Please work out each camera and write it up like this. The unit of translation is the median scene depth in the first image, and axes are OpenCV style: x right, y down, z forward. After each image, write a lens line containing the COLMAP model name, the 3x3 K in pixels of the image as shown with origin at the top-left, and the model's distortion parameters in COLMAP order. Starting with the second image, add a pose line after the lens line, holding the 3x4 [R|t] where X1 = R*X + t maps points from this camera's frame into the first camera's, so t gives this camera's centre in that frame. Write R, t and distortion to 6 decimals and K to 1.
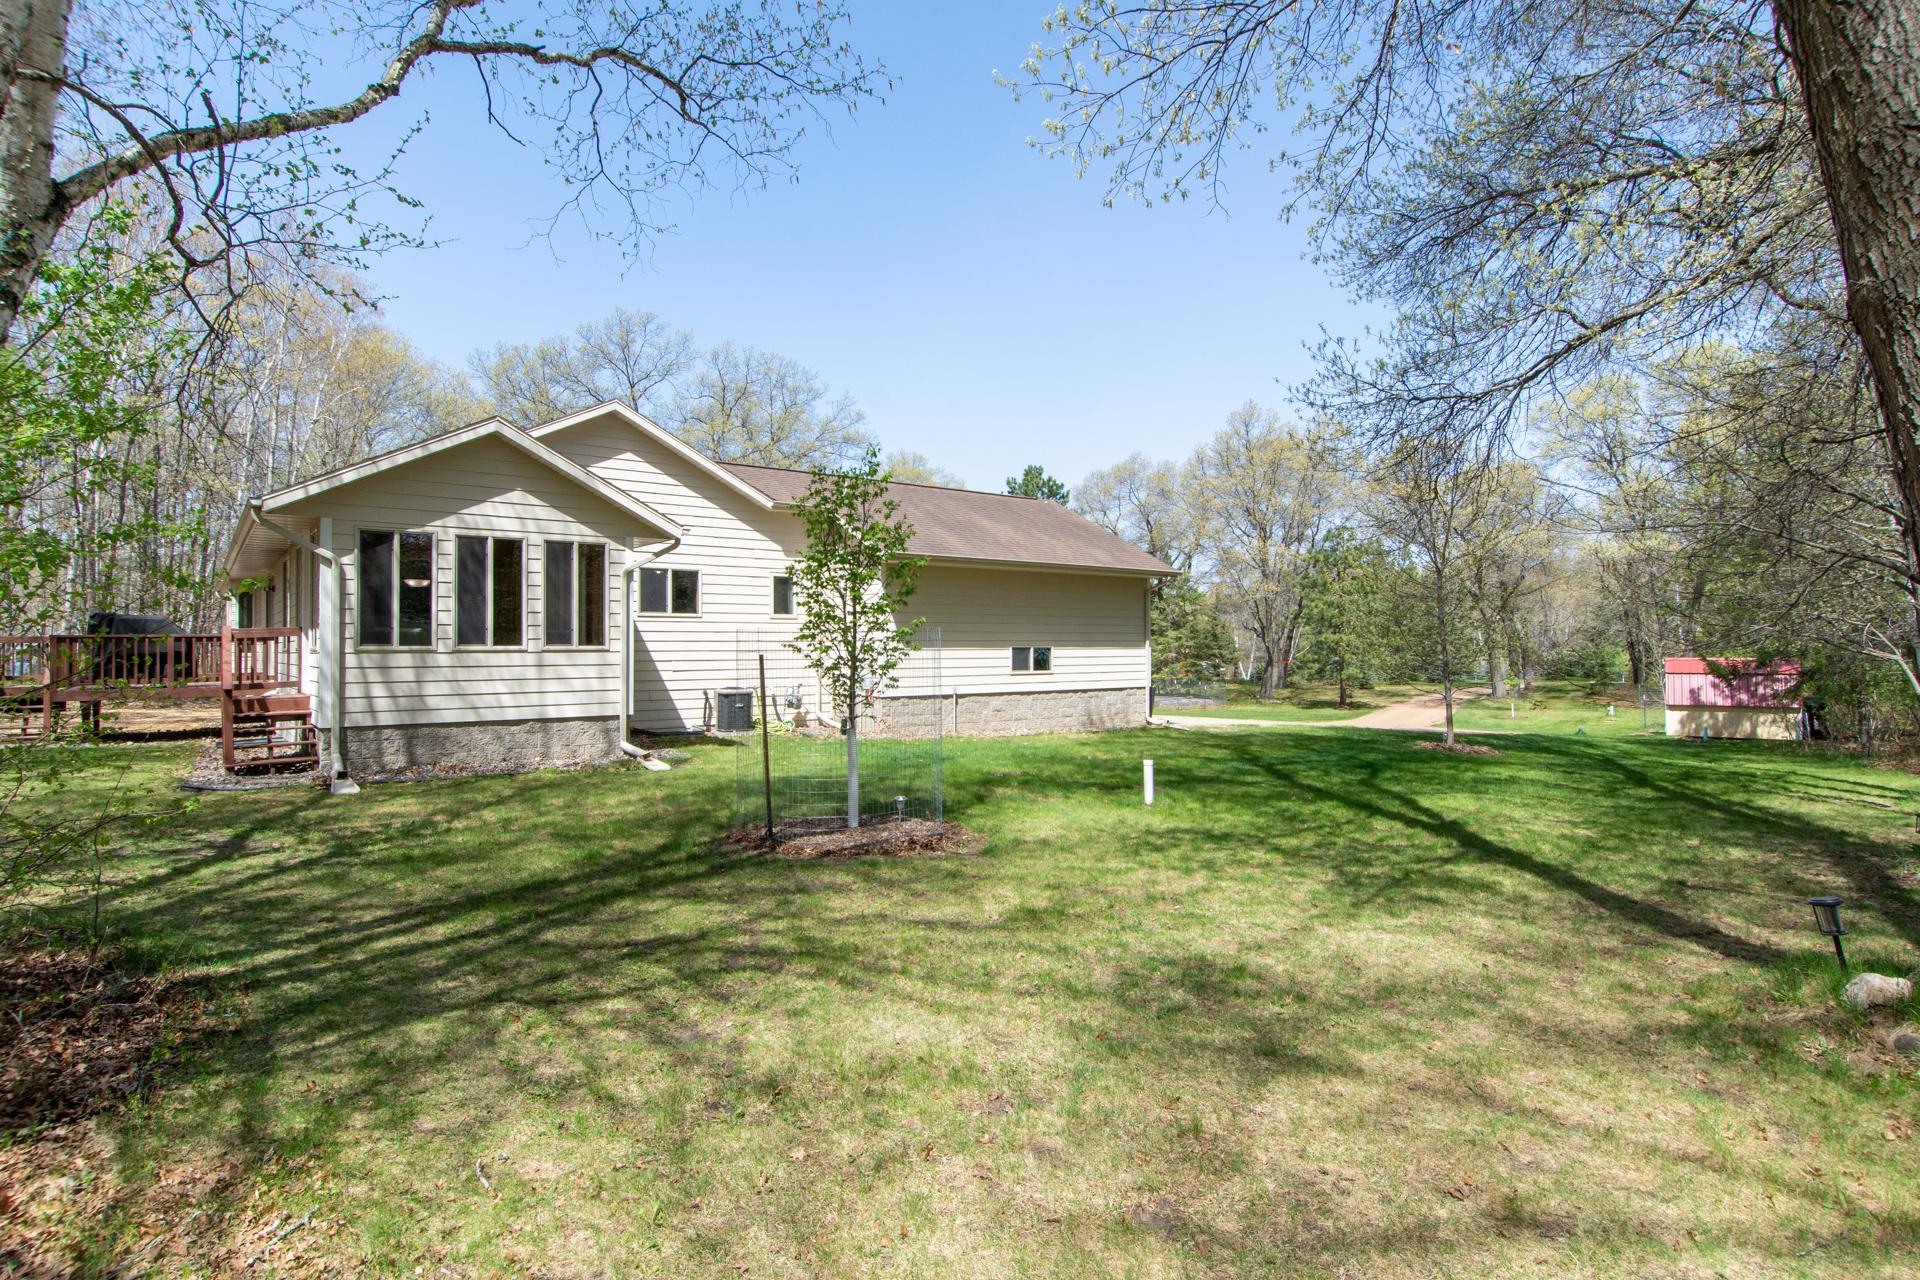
lens RADIAL K [[1008.2, 0, 958.6], [0, 1008.2, 633.9], [0, 0, 1]] dist [0.012997, 0.000061]
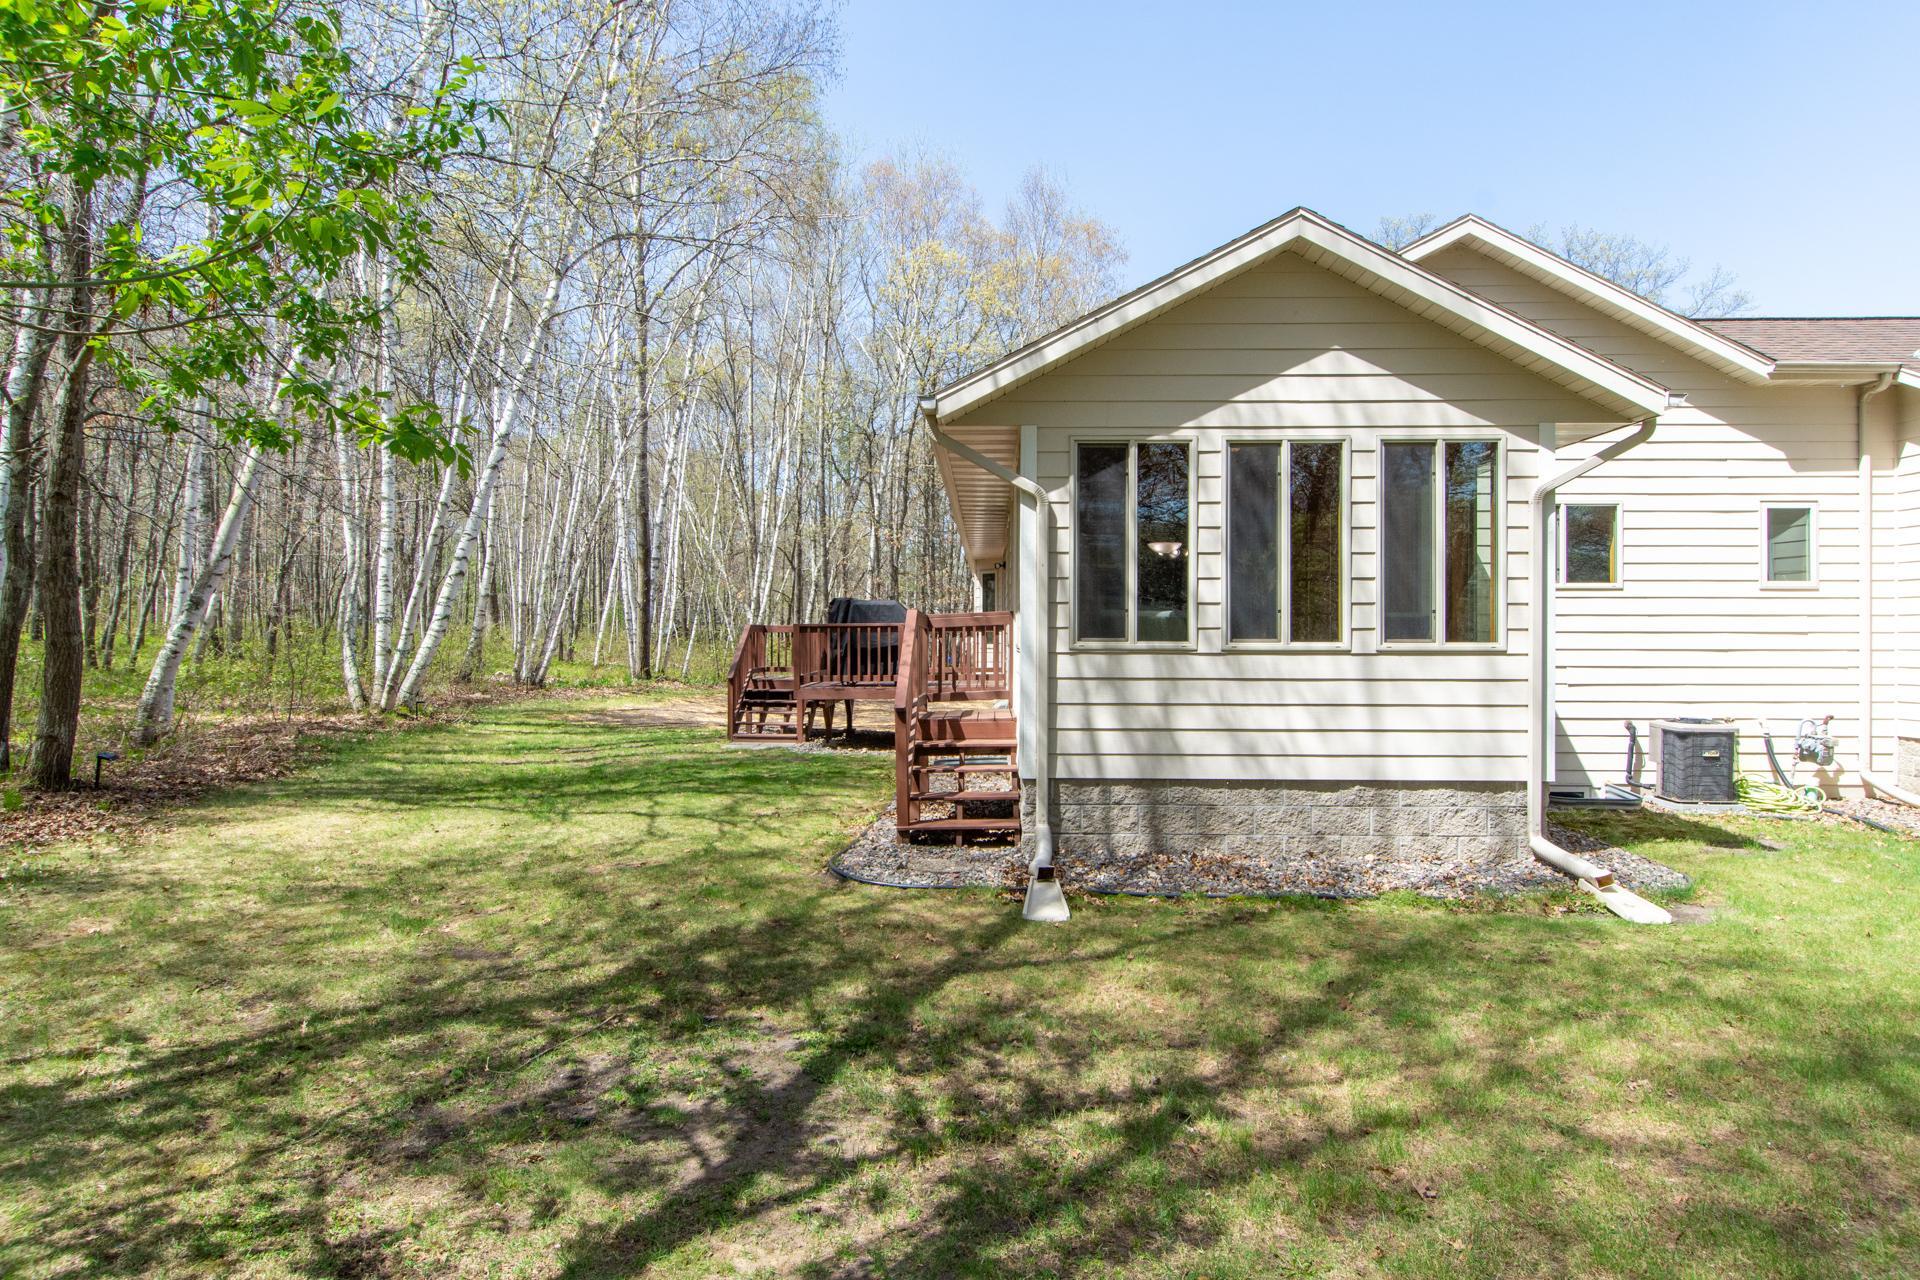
lens RADIAL K [[1116.8, 0, 962.5], [0, 1116.8, 634.8], [0, 0, 1]] dist [0.001349, -0.000096]
pose [[0.782914, 0.002743, -0.622124, -0.223631], [0.004361, 0.999942, 0.009897, 0.001218], [0.622115, -0.010462, 0.782856, 0.420004]]
